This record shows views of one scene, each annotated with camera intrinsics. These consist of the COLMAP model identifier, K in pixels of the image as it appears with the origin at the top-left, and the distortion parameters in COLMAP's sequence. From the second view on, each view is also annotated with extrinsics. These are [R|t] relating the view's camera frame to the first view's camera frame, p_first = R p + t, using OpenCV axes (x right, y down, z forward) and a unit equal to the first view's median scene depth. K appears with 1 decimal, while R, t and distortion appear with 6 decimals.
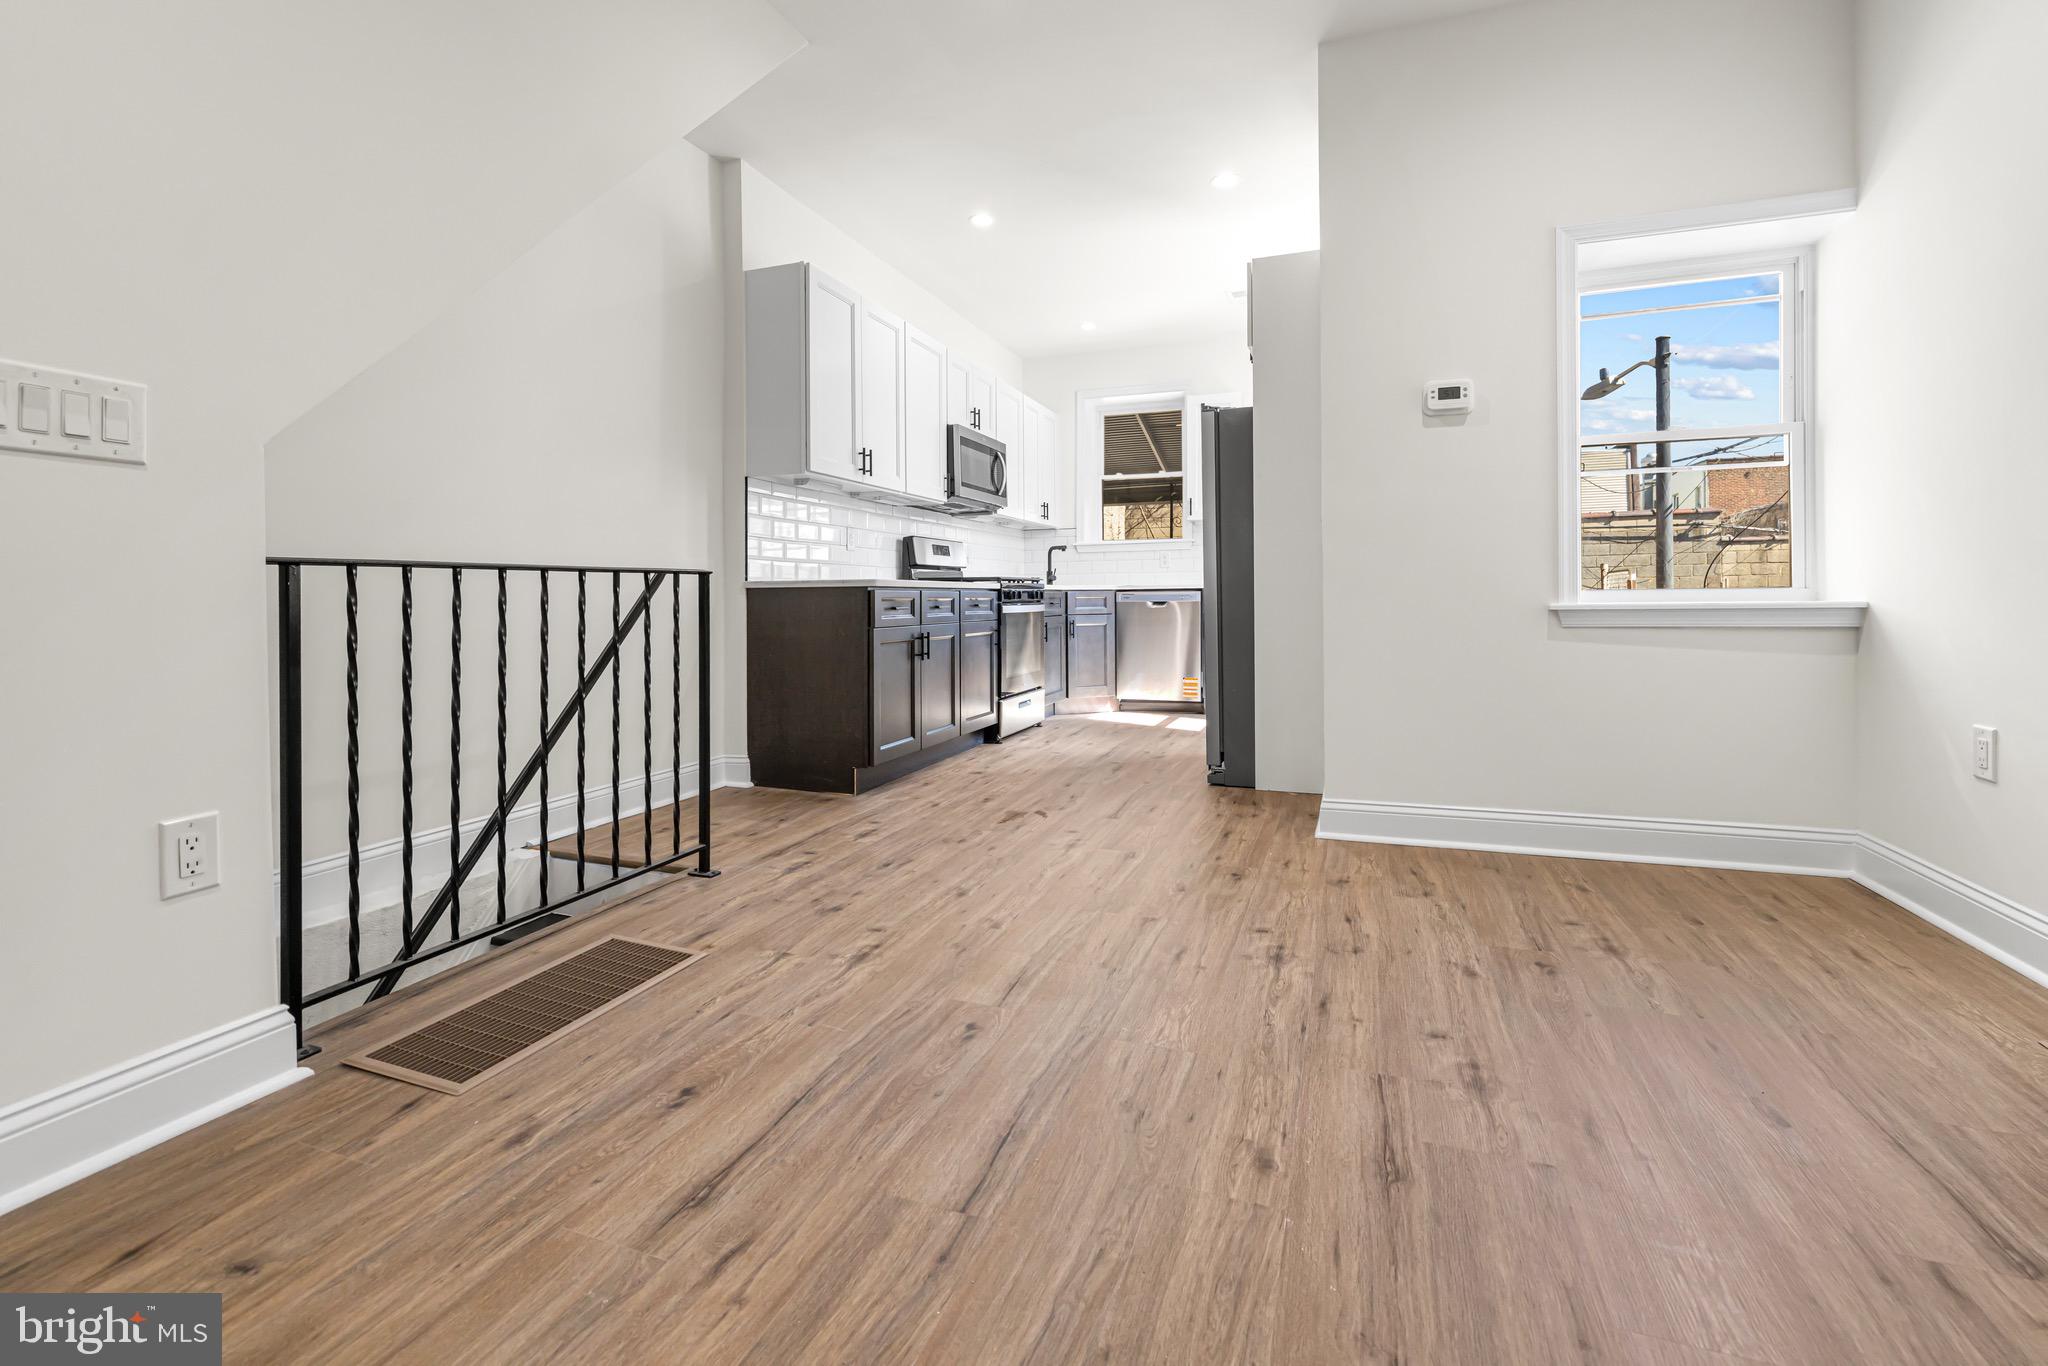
lens RADIAL K [[911.8, 0, 1019.4], [0, 911.8, 638.3], [0, 0, 1]] dist [0.001698, 0.000524]
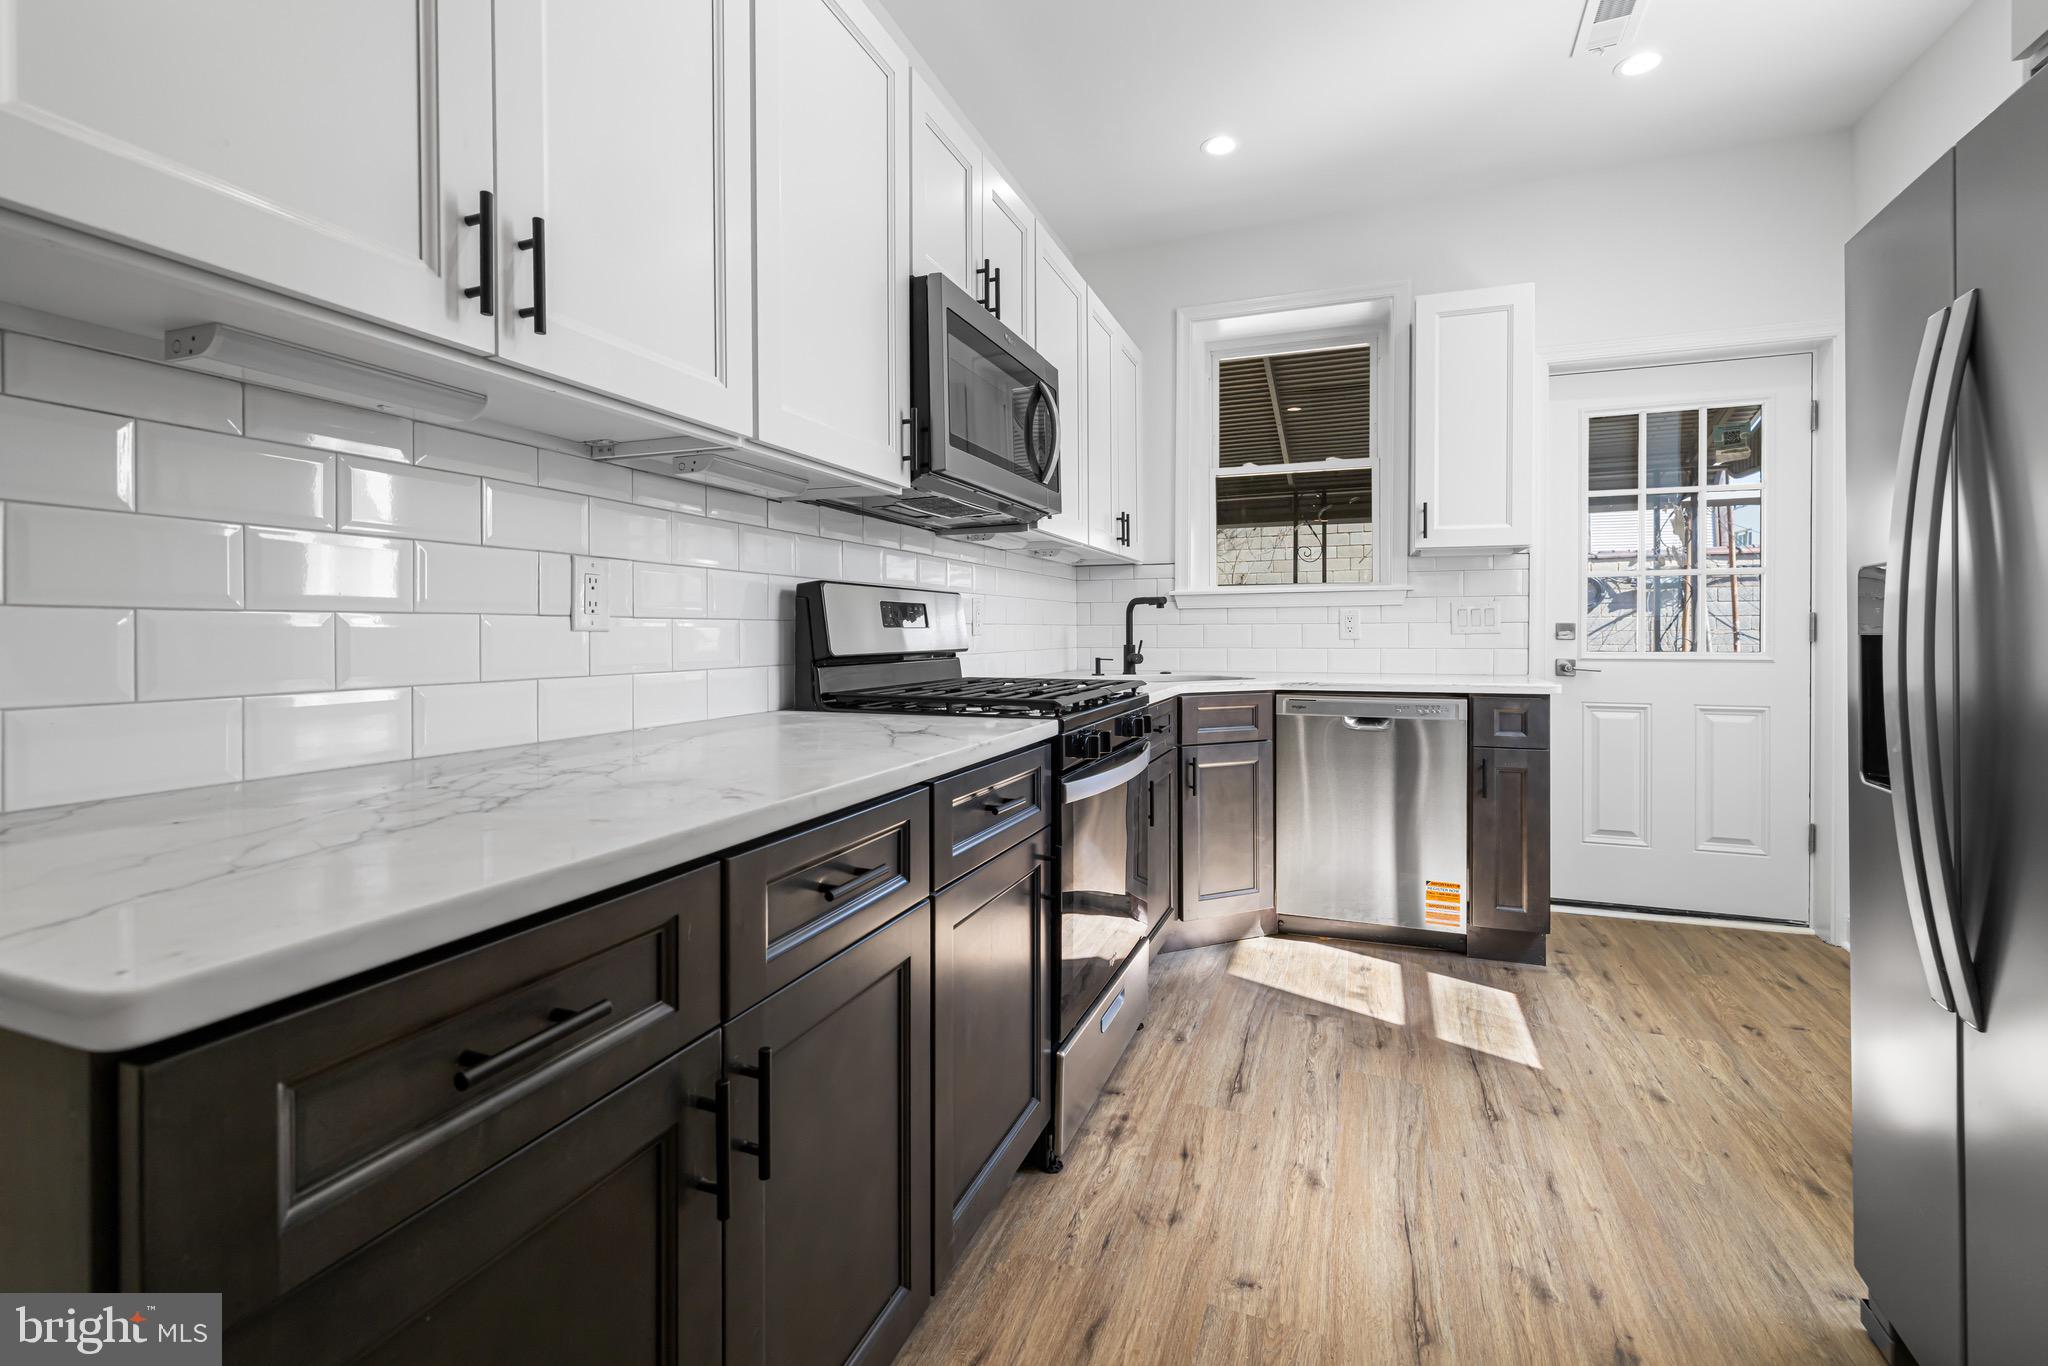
lens RADIAL K [[911.8, 0, 1019.4], [0, 911.8, 638.3], [0, 0, 1]] dist [0.001698, 0.000524]
pose [[0.999949, 0.004931, -0.008793, -0.030379], [-0.005266, 0.999248, -0.038416, -0.071522], [0.008597, 0.038461, 0.999223, 0.599421]]
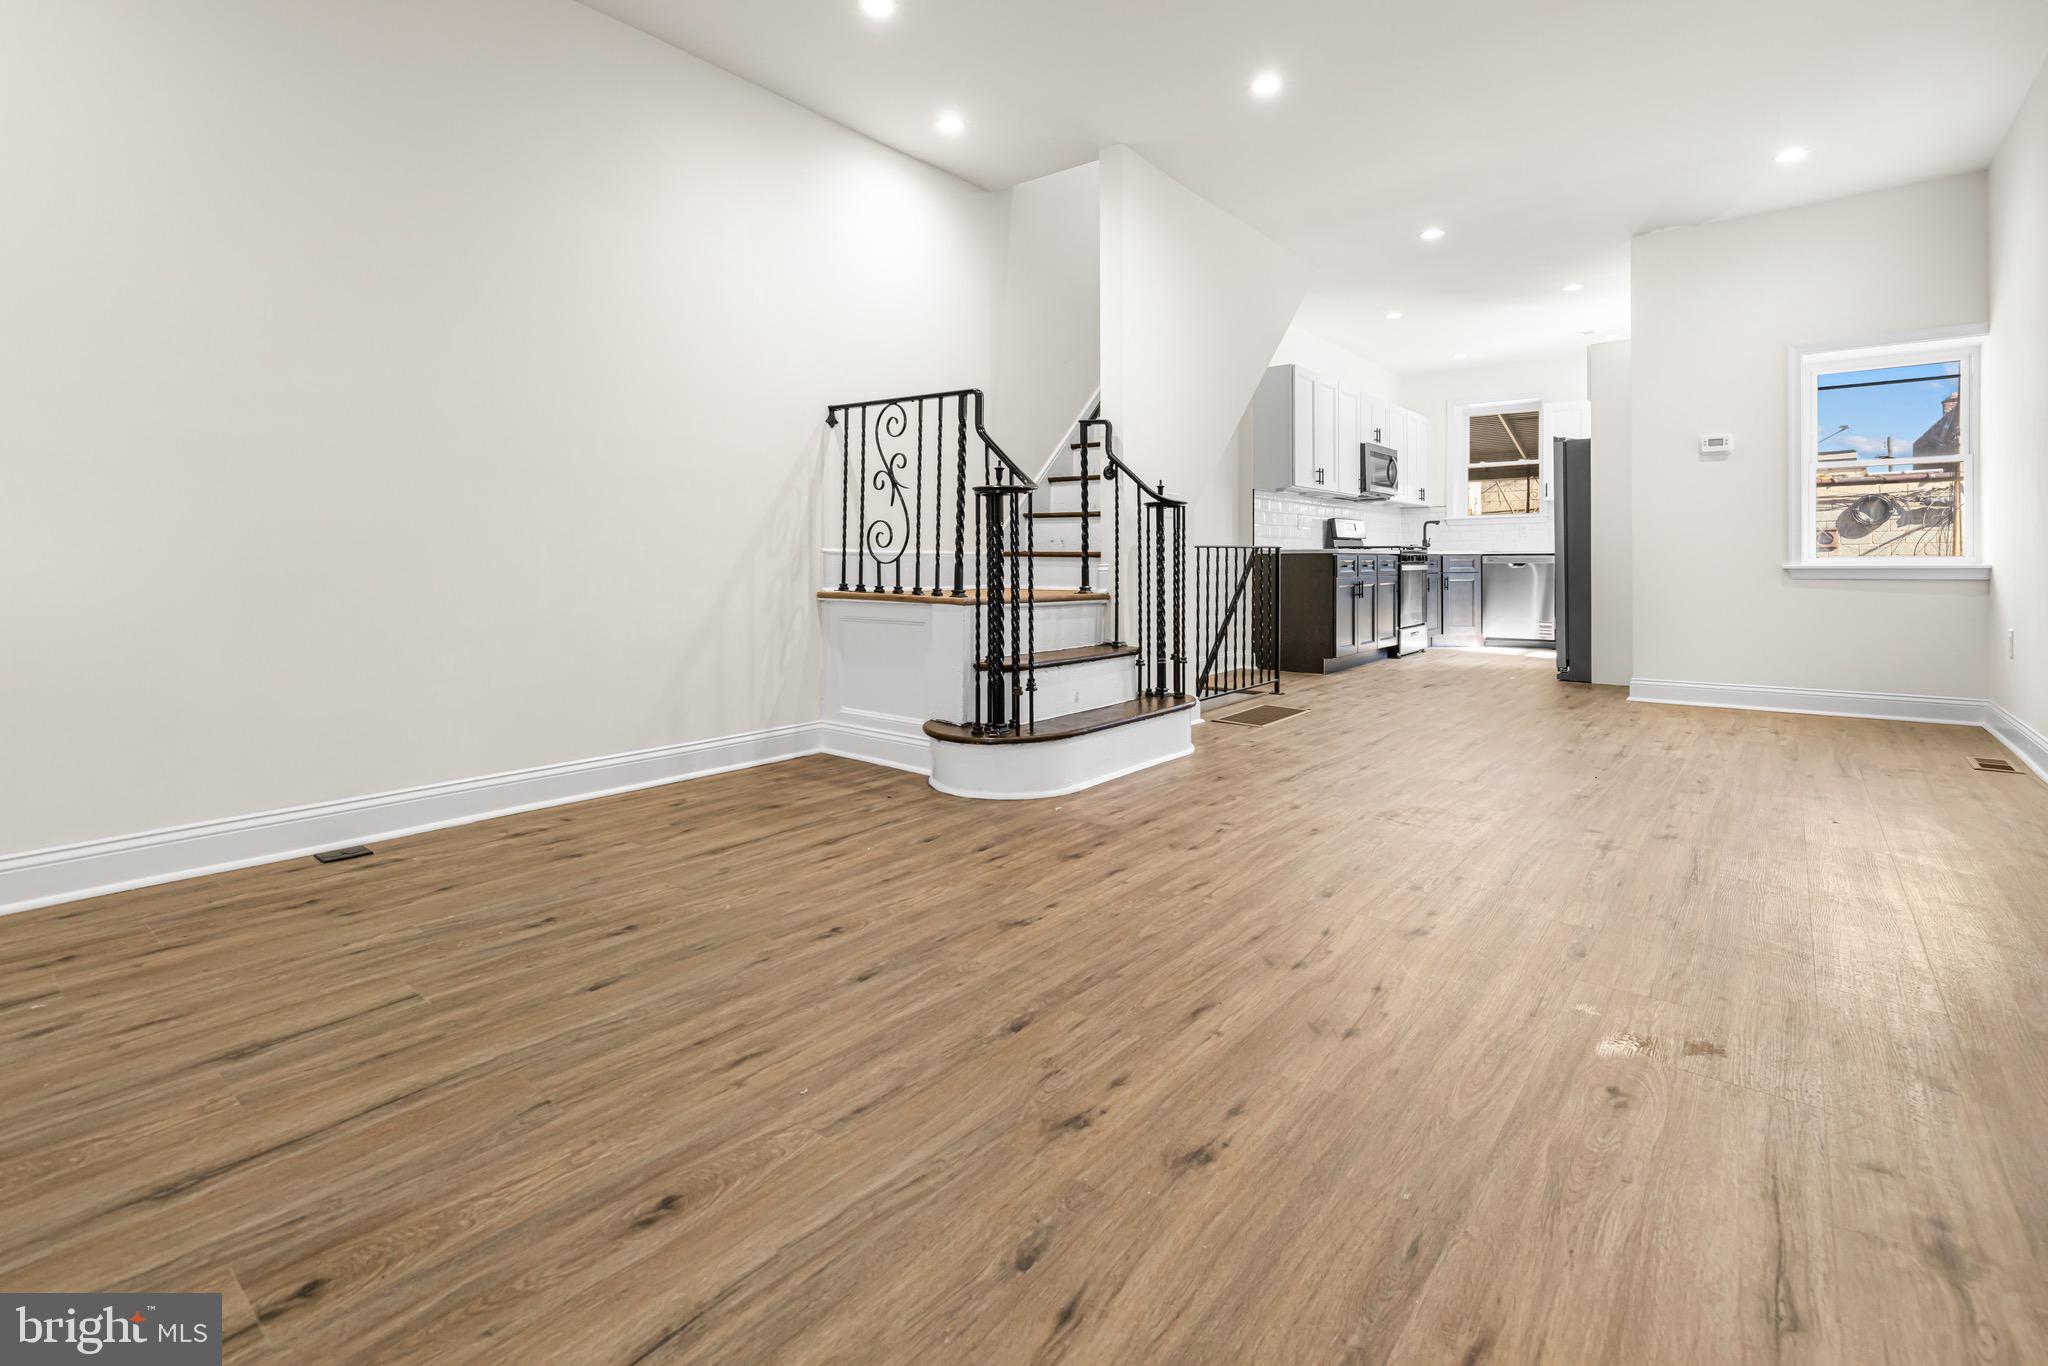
lens RADIAL K [[956.9, 0, 999.9], [0, 956.9, 581.4], [0, 0, 1]] dist [-0.003605, 0.000899]
pose [[0.944264, 0.011983, -0.328971, -0.111361], [-0.018958, 0.999658, -0.018002, 0.027443], [0.328643, 0.023236, 0.944168, -0.609967]]
